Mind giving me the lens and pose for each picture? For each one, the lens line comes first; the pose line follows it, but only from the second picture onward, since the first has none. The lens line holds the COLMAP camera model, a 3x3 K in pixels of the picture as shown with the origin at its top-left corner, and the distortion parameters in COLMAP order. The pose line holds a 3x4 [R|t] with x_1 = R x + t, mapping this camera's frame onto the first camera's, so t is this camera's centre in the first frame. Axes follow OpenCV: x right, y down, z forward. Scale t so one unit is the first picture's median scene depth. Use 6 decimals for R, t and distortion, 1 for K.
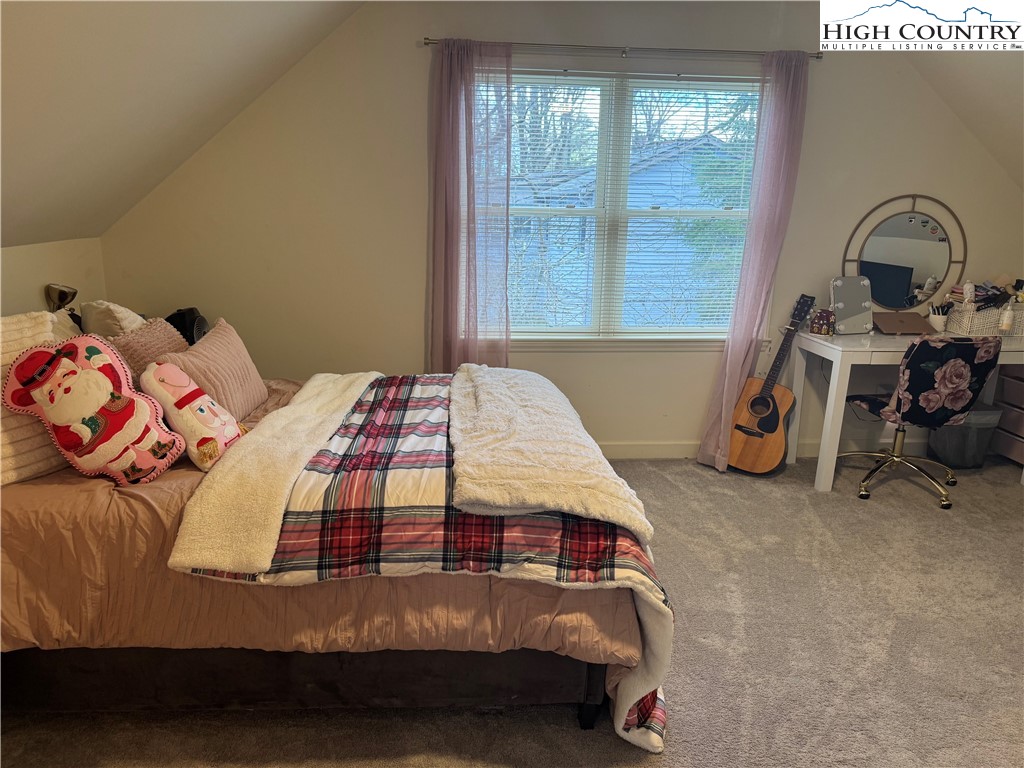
lens RADIAL K [[719.5, 0, 512.1], [0, 719.5, 387.3], [0, 0, 1]] dist [0.022517, -0.027507]
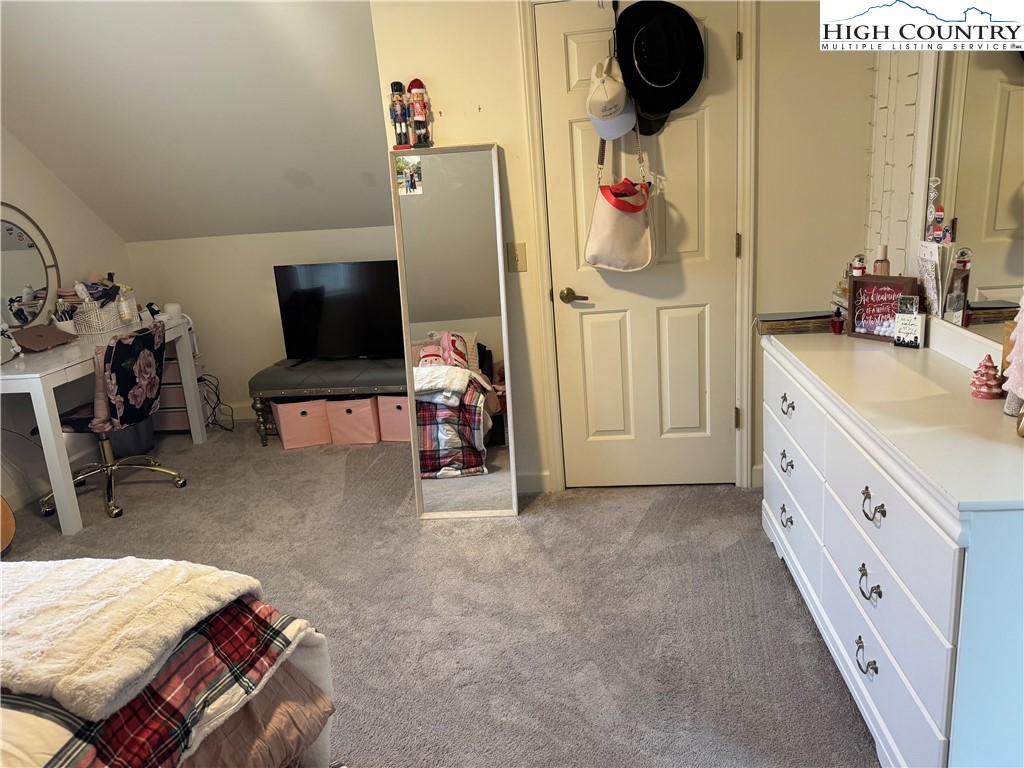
lens RADIAL K [[719.5, 0, 515.1], [0, 719.5, 379.1], [0, 0, 1]] dist [0.022517, -0.027507]
pose [[0.177118, -0.294875, 0.938977, -0.277041], [0.315913, 0.920609, 0.229516, -0.069849], [-0.932110, 0.255983, 0.256212, 0.242650]]
